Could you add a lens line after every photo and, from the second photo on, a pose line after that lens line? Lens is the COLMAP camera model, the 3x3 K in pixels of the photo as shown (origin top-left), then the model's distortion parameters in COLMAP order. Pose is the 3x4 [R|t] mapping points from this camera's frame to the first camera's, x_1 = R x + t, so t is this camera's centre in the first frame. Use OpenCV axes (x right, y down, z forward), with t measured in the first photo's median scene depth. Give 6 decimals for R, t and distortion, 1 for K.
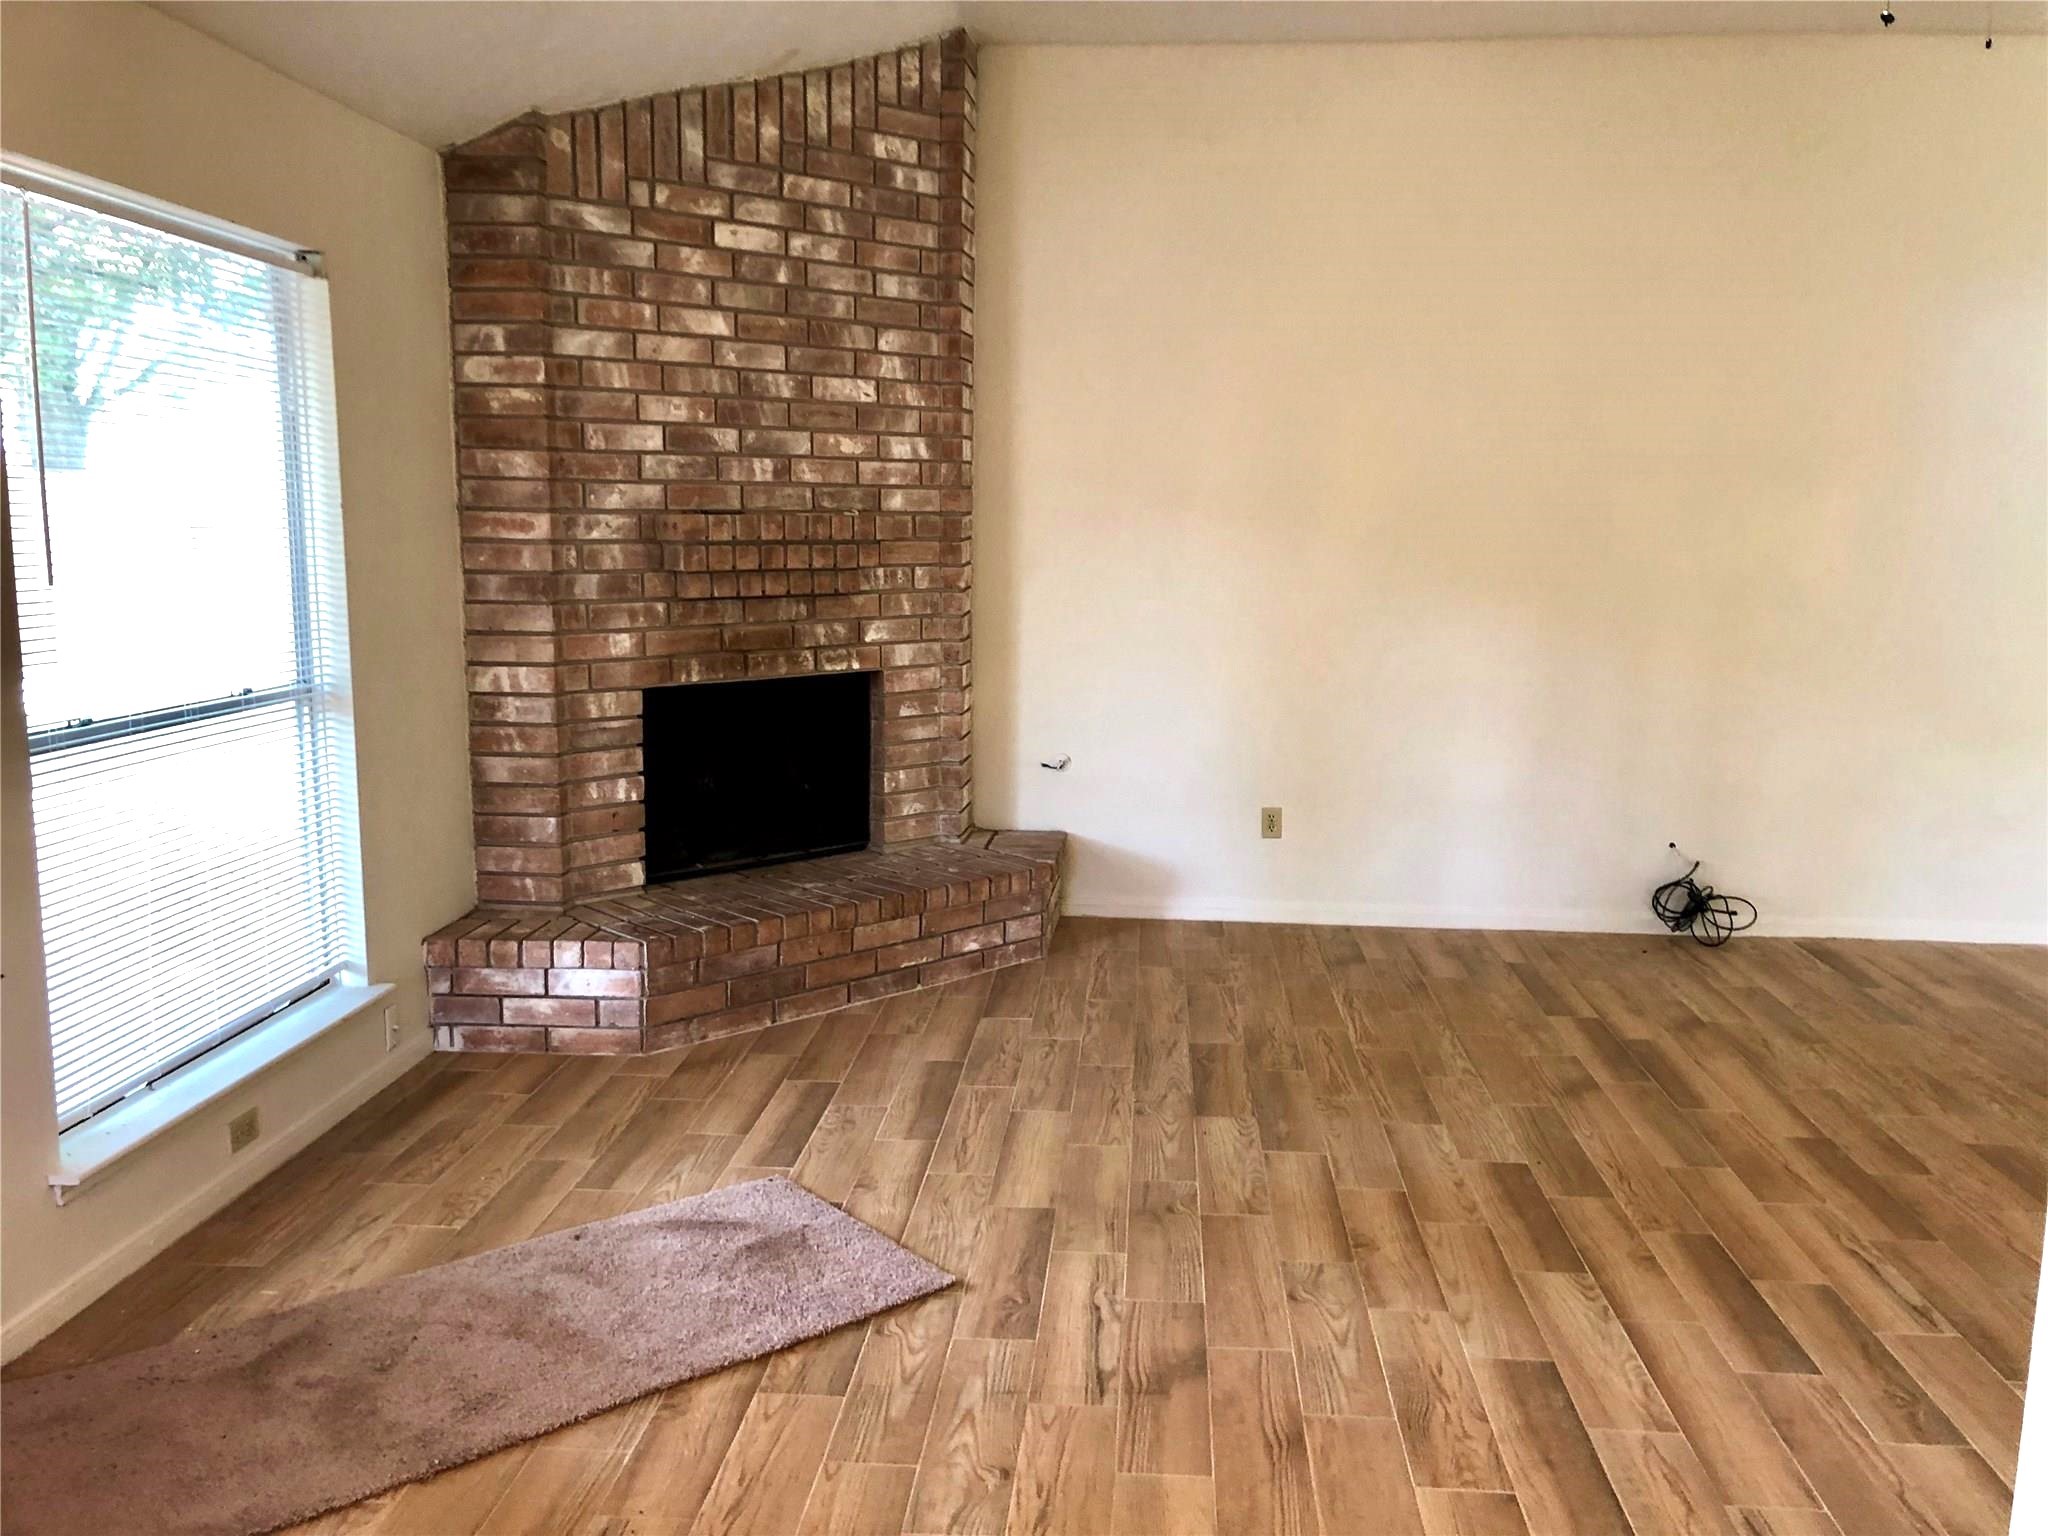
lens RADIAL K [[1653.8, 0, 1024.0], [0, 1653.8, 768.0], [0, 0, 1]] dist [0.012125, -0.004291]
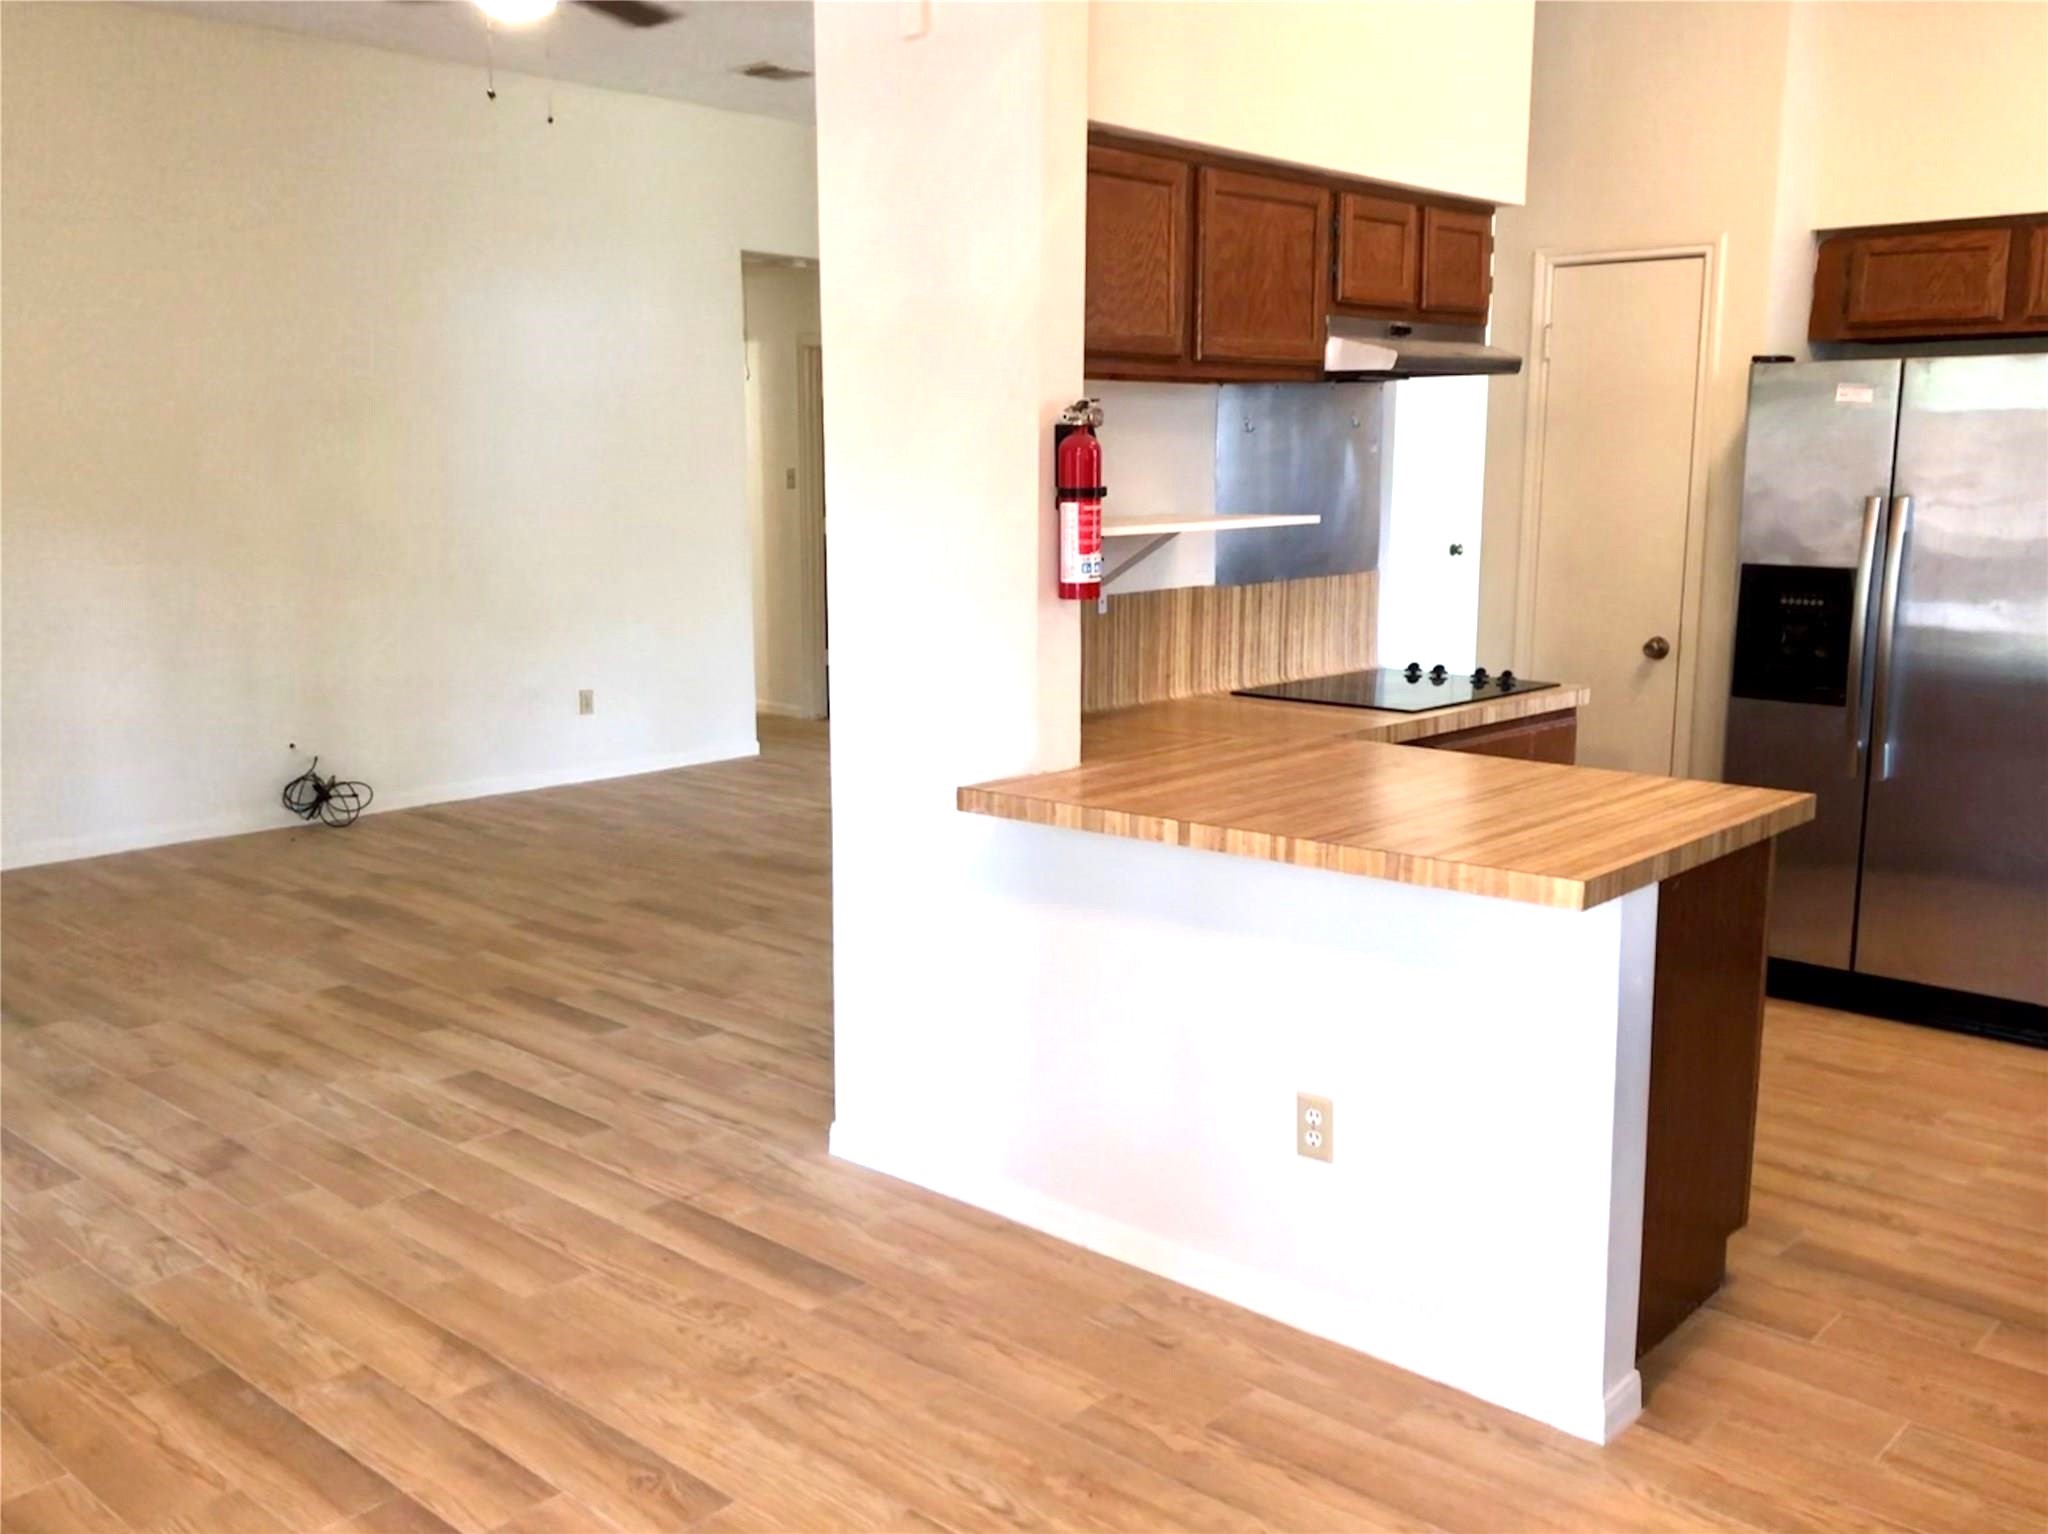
lens RADIAL K [[1653.8, 0, 1024.0], [0, 1653.8, 767.0], [0, 0, 1]] dist [0.012125, -0.004291]
pose [[0.624081, -0.152686, 0.766296, -0.323150], [0.121274, 0.987765, 0.098047, 0.022365], [-0.771891, 0.031742, 0.634962, -0.186002]]
